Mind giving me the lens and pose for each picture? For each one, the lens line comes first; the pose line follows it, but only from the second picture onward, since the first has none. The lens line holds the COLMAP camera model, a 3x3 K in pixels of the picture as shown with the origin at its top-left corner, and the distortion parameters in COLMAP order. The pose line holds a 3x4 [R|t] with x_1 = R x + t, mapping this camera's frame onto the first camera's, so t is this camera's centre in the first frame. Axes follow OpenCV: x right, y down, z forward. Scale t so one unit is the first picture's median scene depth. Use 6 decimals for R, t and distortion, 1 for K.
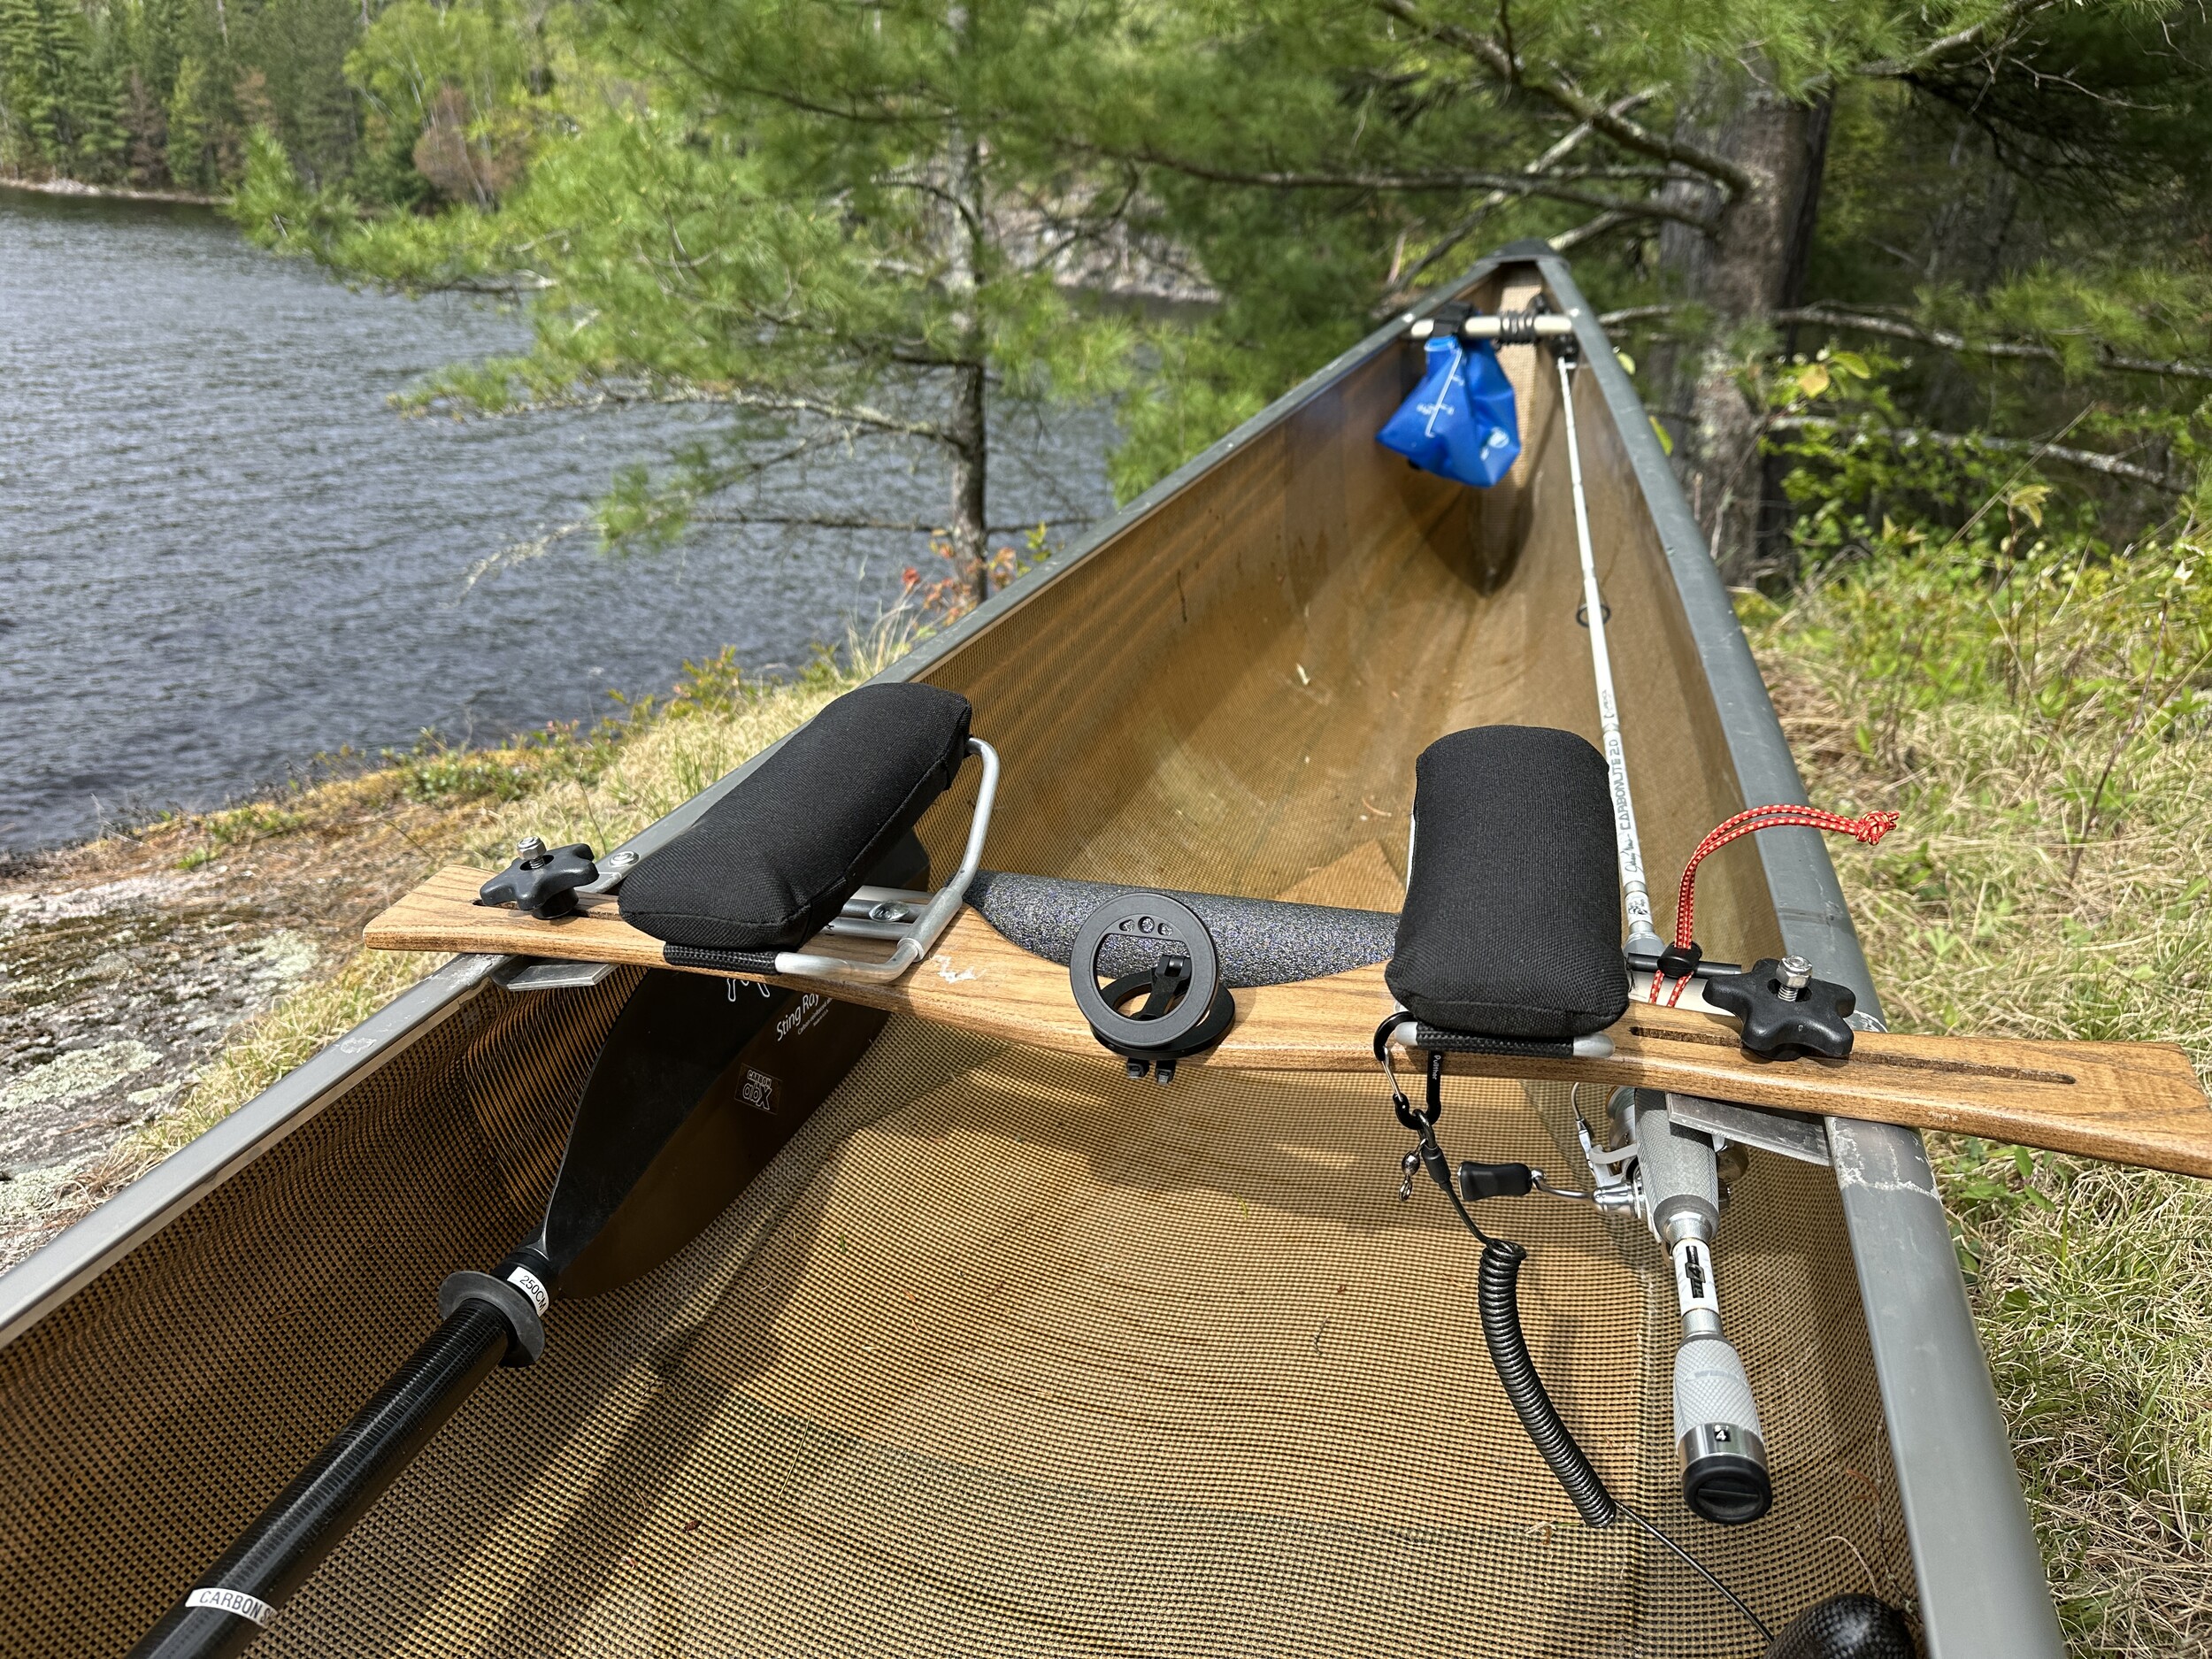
lens RADIAL K [[1439.5, 0, 1120.5], [0, 1439.5, 750.5], [0, 0, 1]] dist [-0.001295, -0.002350]
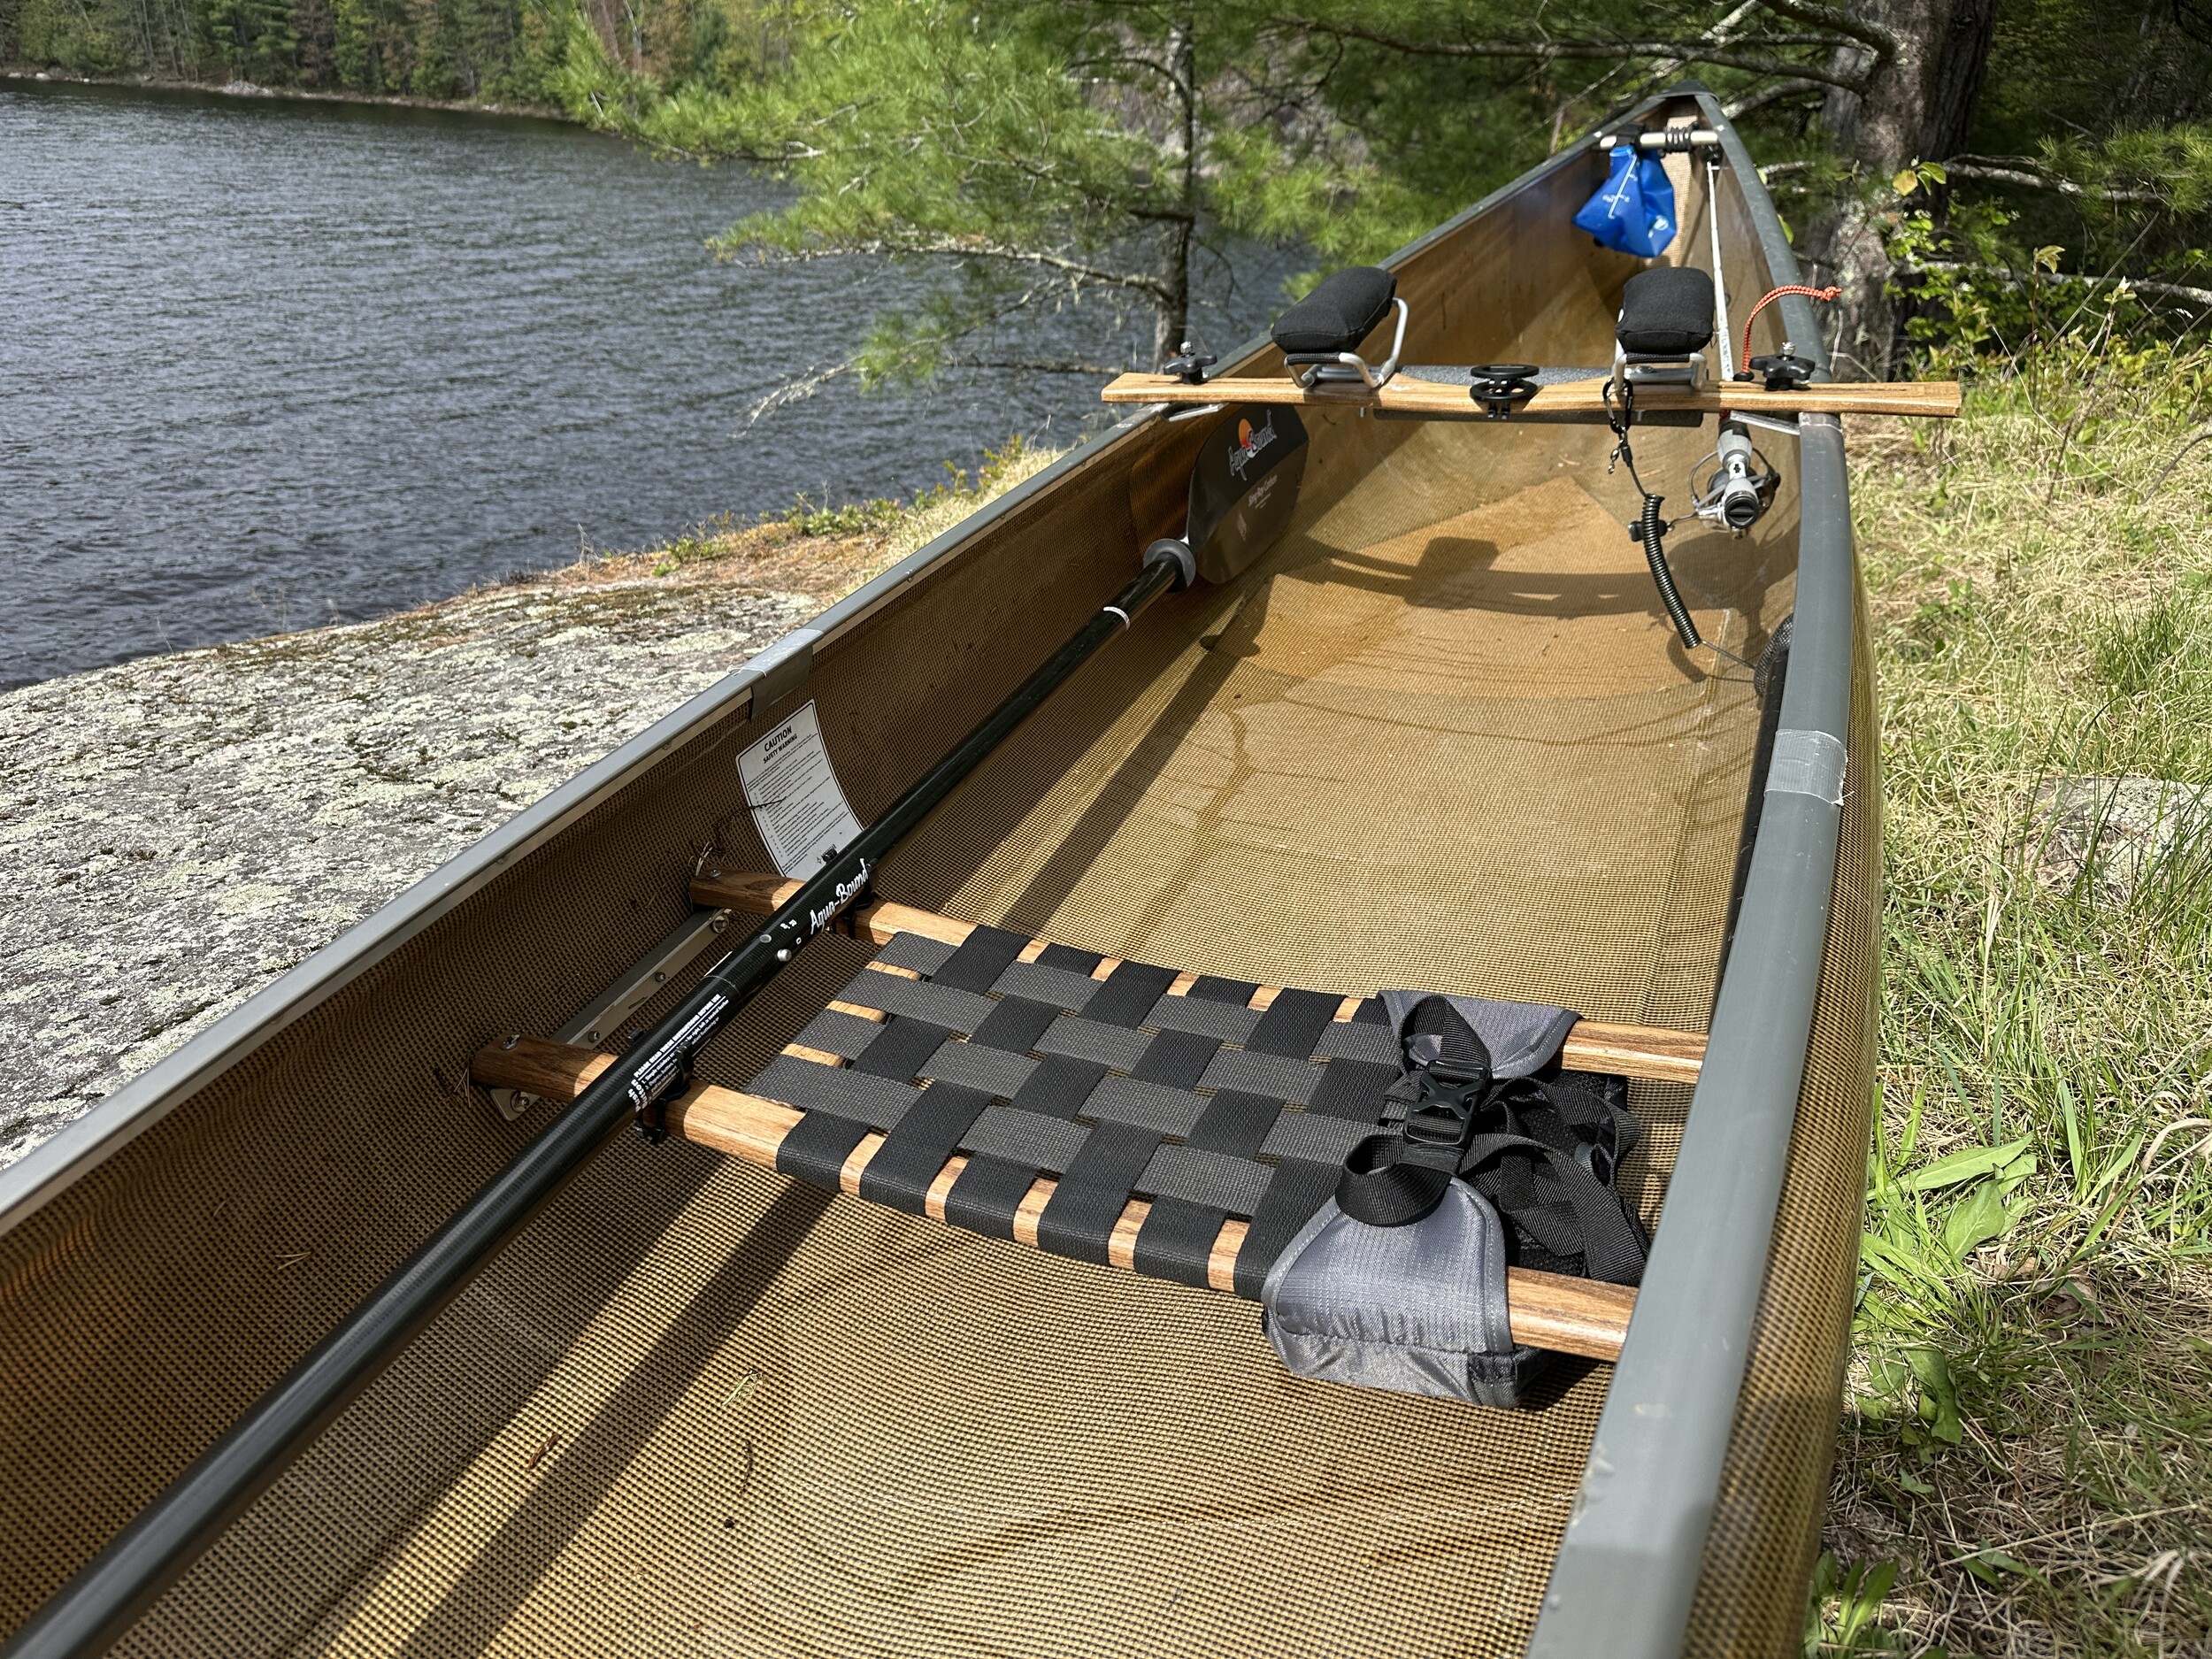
lens RADIAL K [[1439.5, 0, 1120.5], [0, 1439.5, 750.5], [0, 0, 1]] dist [-0.001295, -0.002350]
pose [[0.995981, 0.027306, -0.085303, -0.110628], [-0.021774, 0.997640, 0.065124, 0.188643], [0.086880, -0.063005, 0.994224, -0.407602]]
